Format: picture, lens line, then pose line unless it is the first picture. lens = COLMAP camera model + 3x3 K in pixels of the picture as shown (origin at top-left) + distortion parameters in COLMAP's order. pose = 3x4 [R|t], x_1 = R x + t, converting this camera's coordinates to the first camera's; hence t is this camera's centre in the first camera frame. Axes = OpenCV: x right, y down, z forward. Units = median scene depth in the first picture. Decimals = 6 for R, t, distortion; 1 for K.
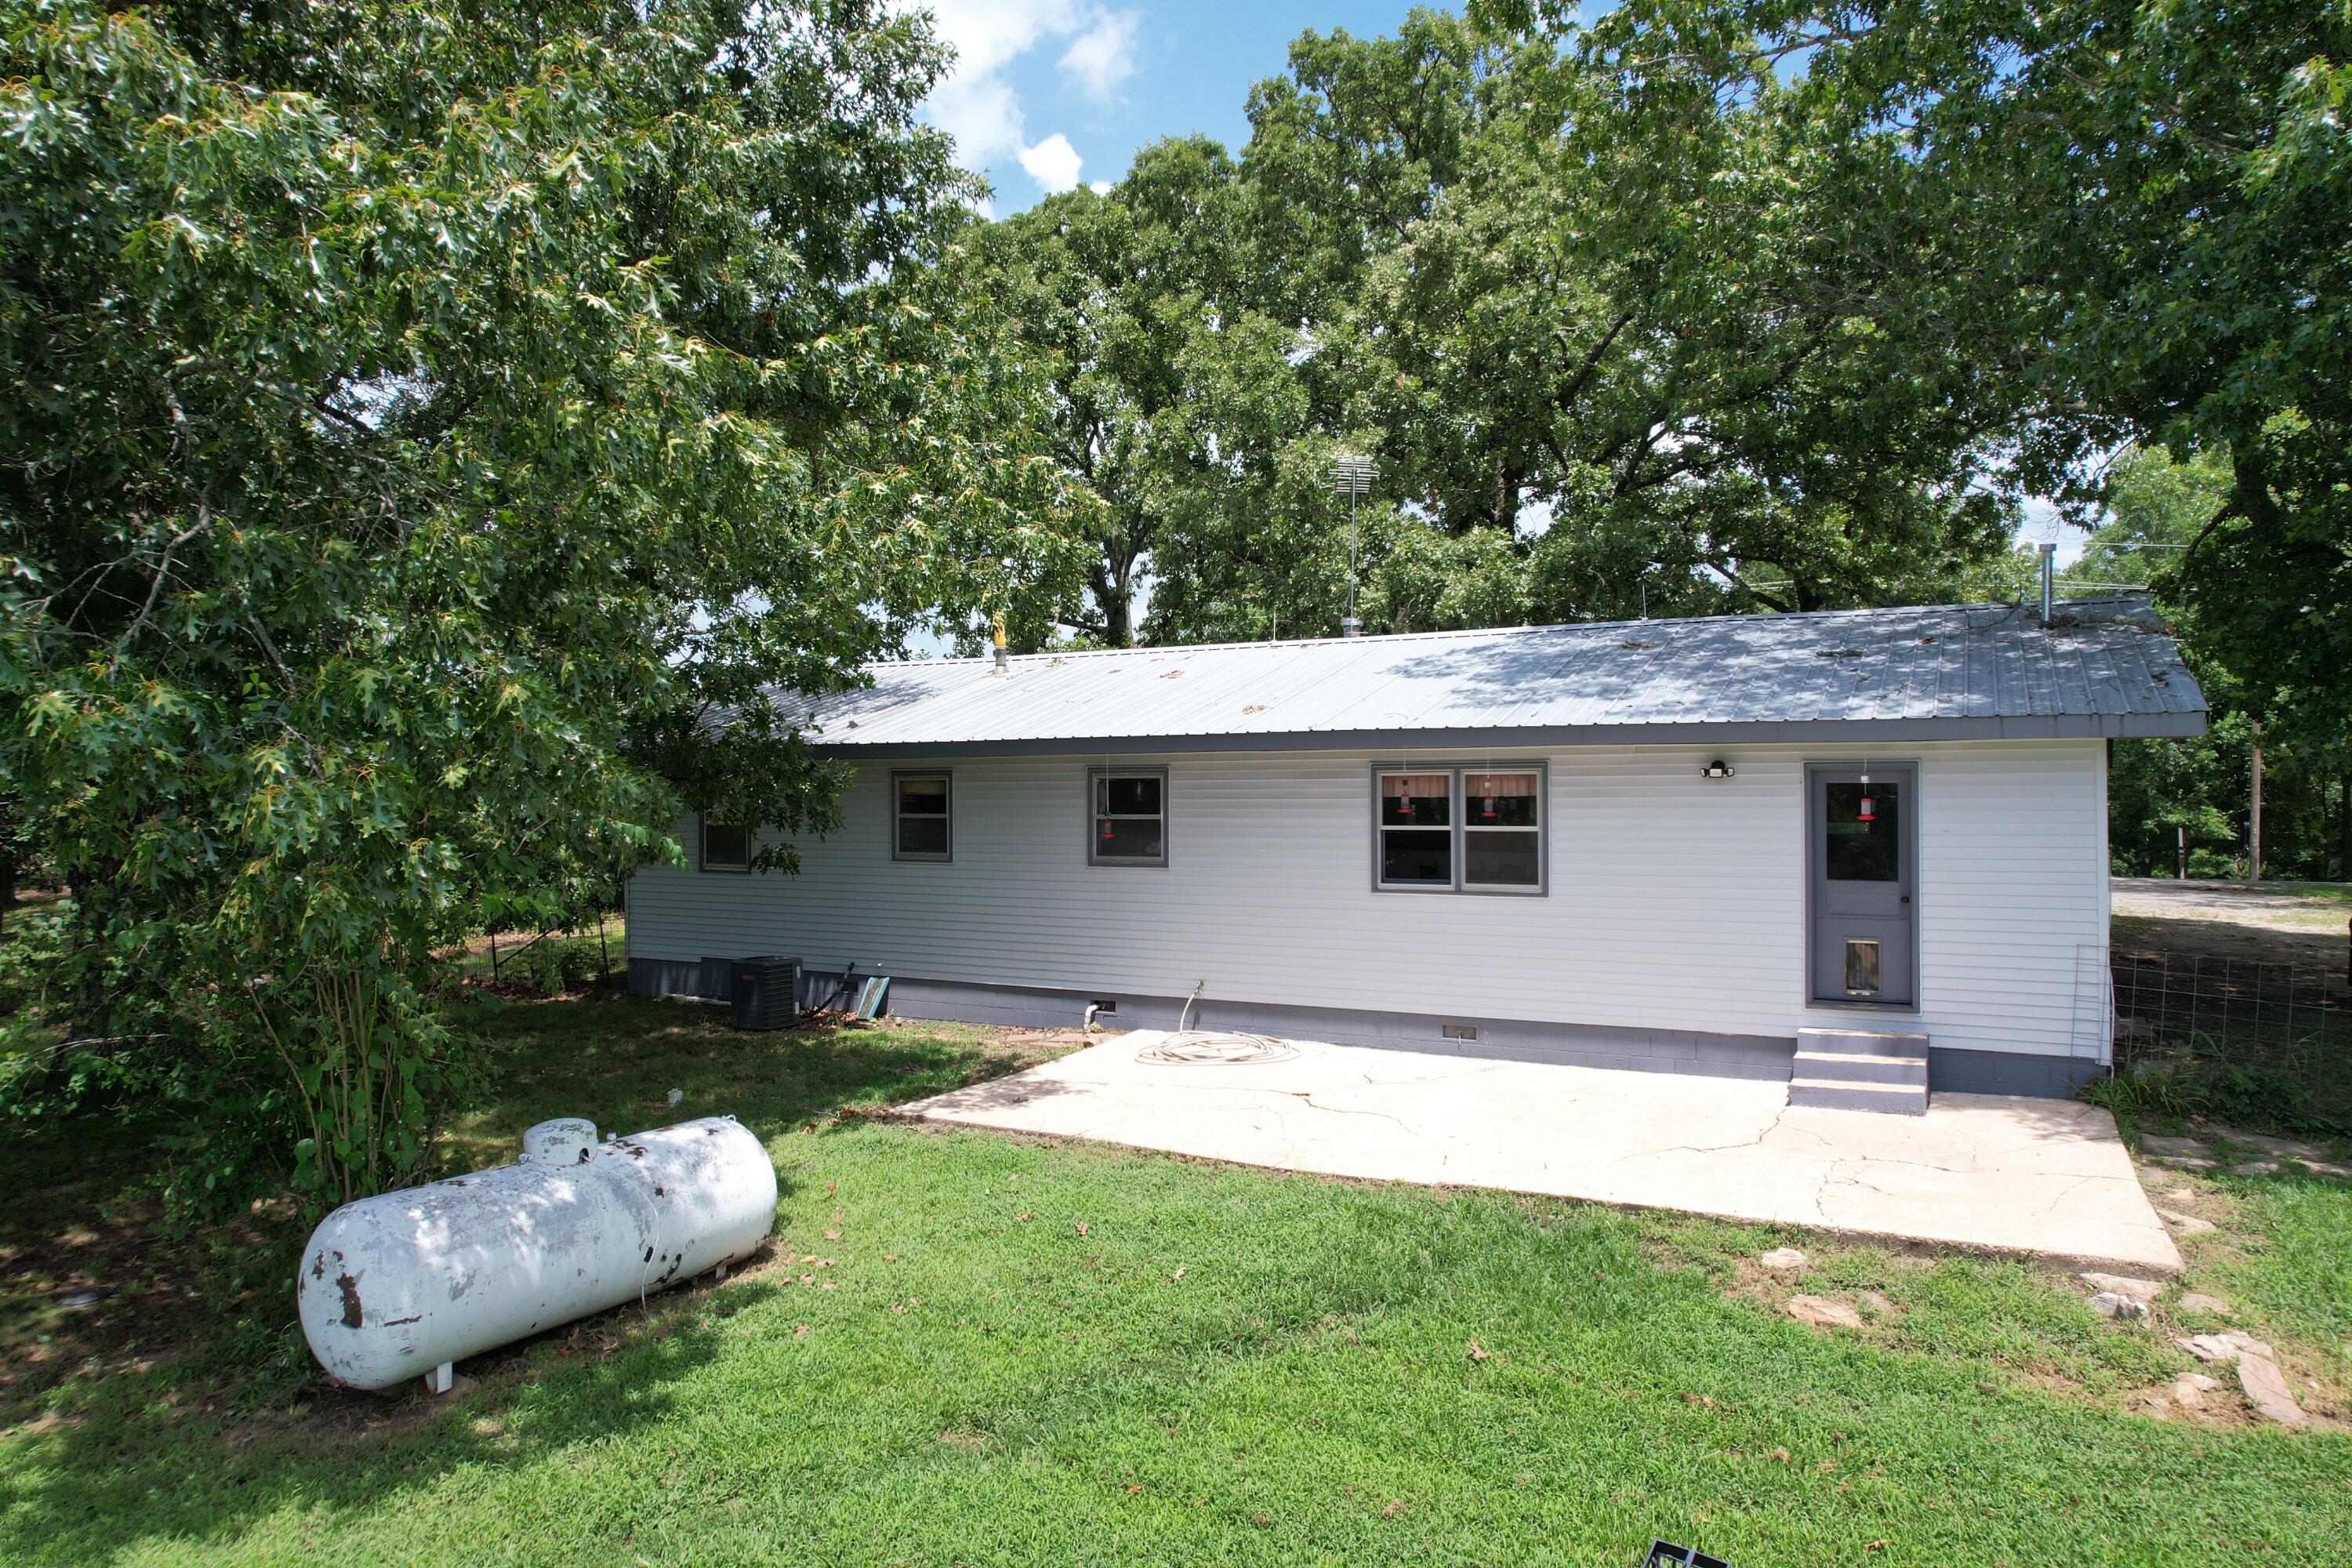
lens RADIAL K [[1534.4, 0, 1172.2], [0, 1534.4, 777.7], [0, 0, 1]] dist [-0.004447, -0.000002]
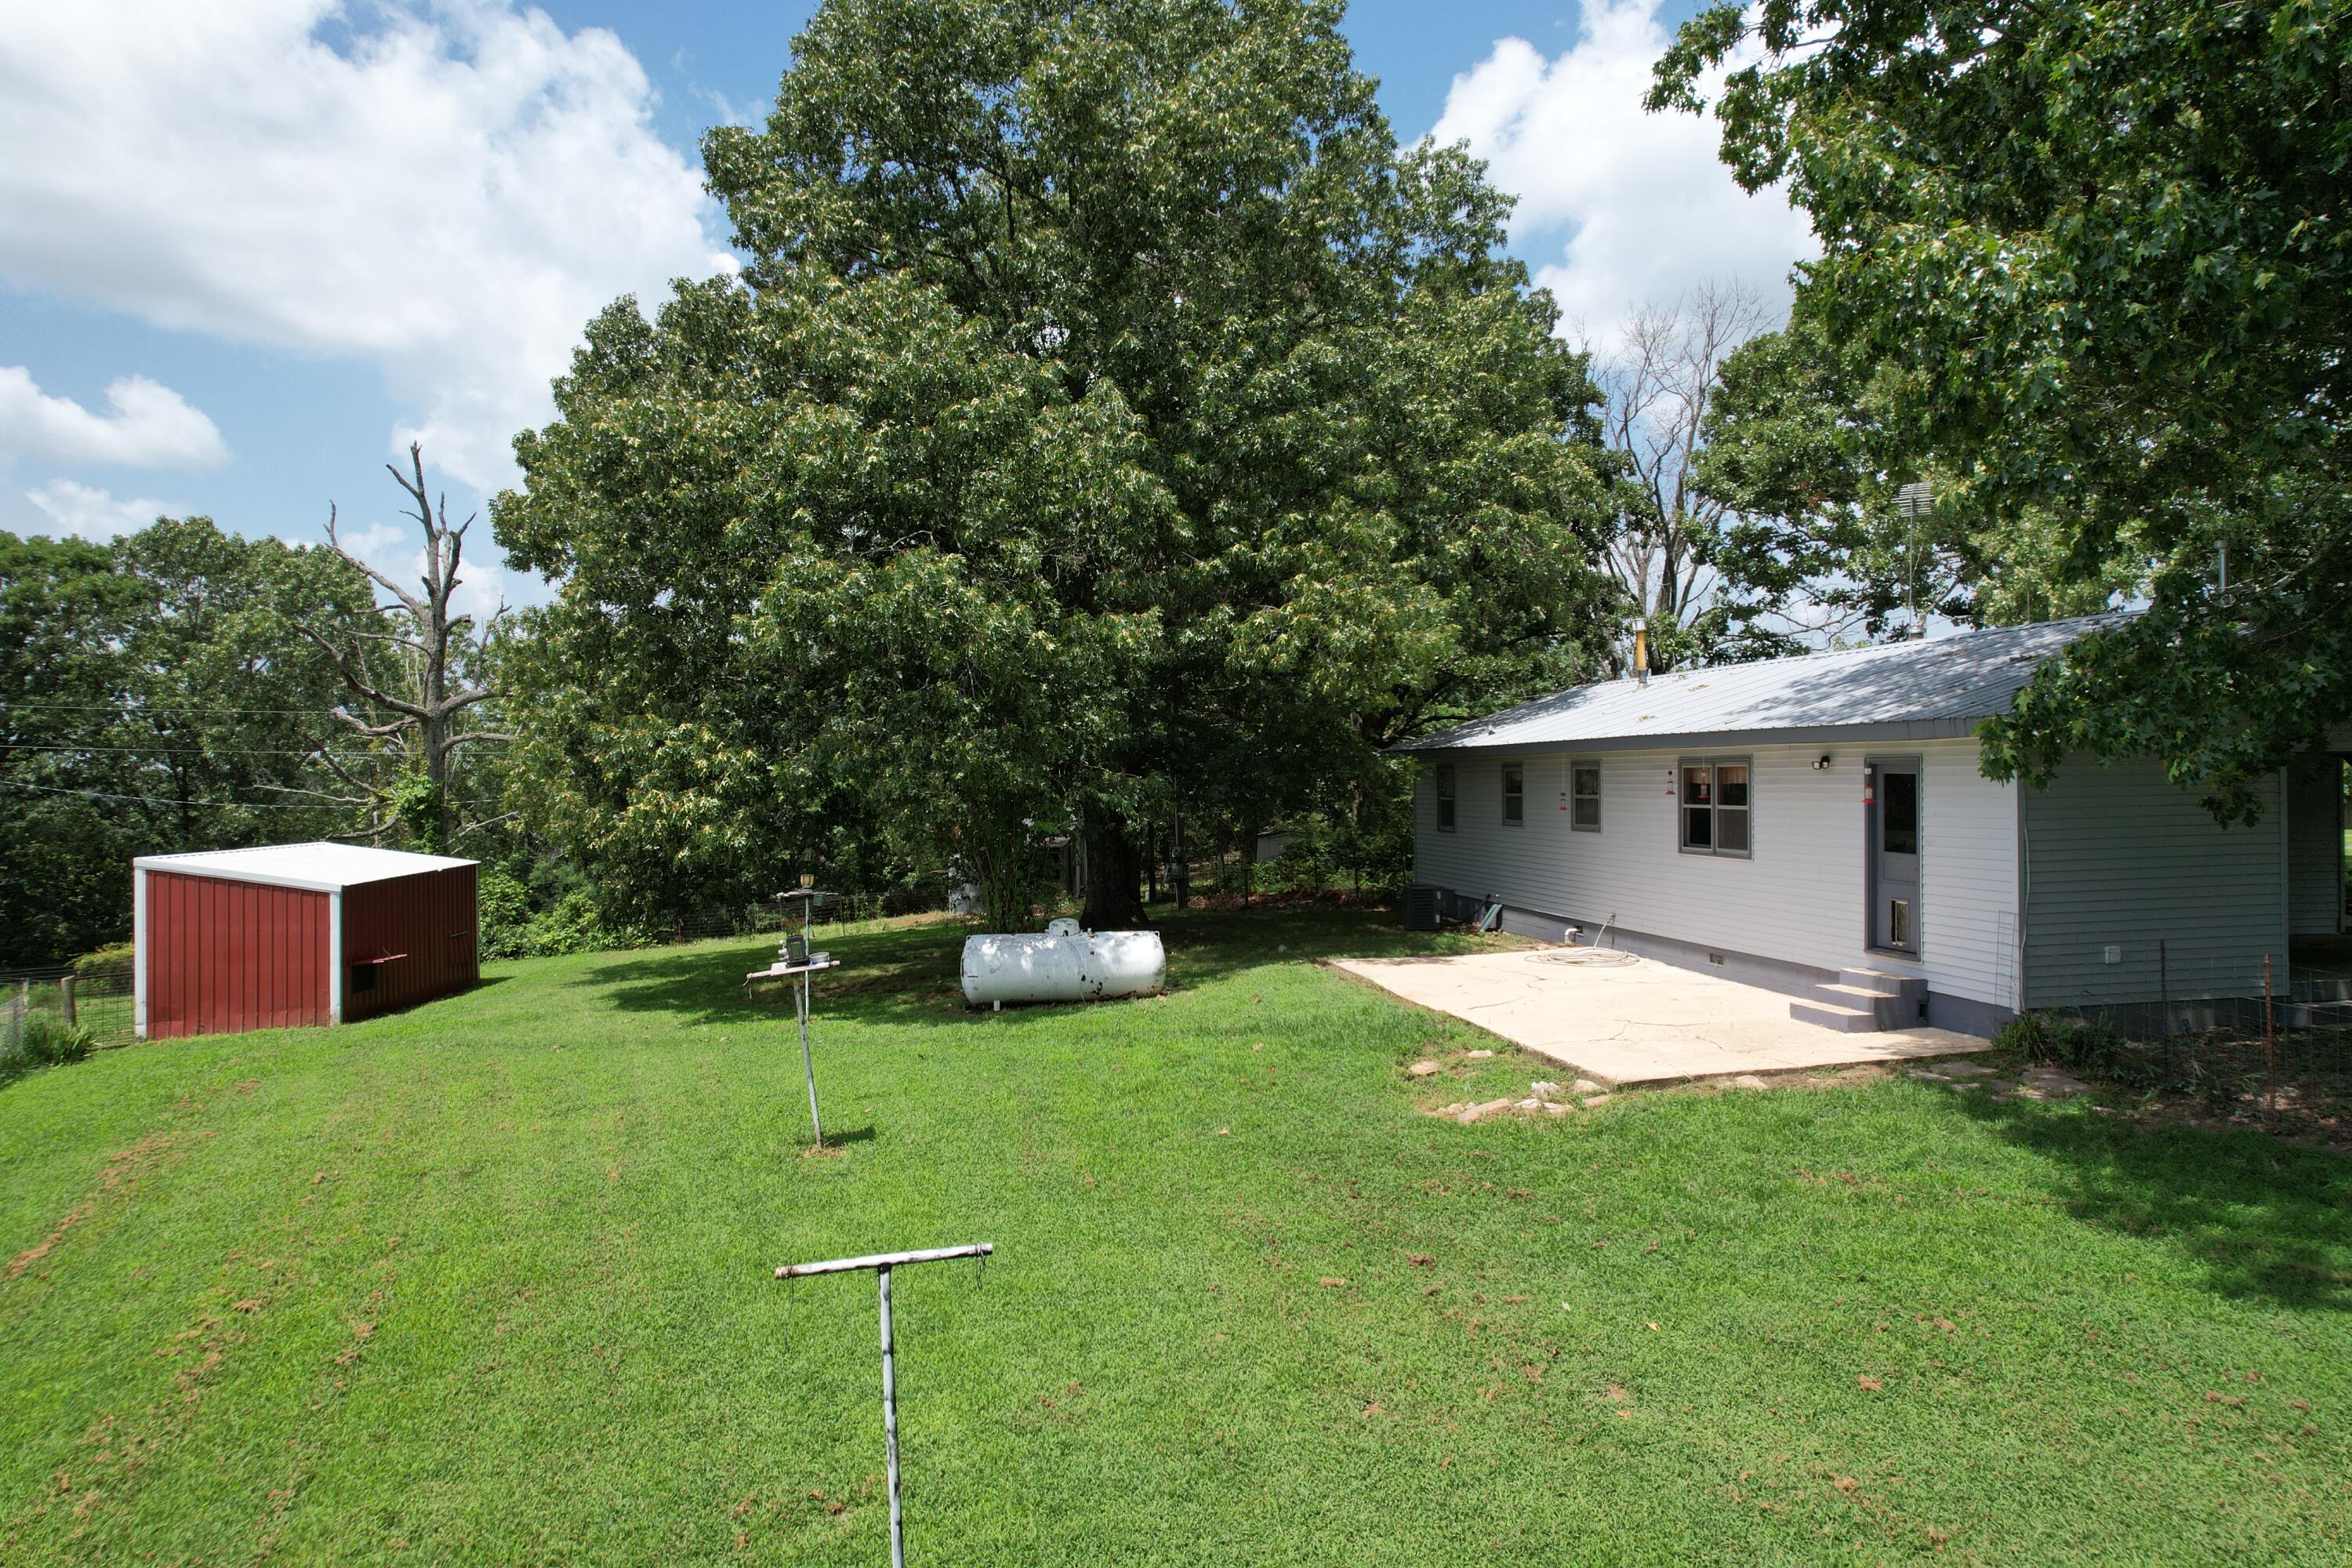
lens RADIAL K [[1534.4, 0, 1177.6], [0, 1534.4, 784.1], [0, 0, 1]] dist [-0.004447, -0.000002]
pose [[0.615094, 0.003882, -0.788444, 0.978542], [0.007453, 0.999915, 0.010738, -0.004970], [0.788418, -0.012481, 0.615013, -0.195186]]
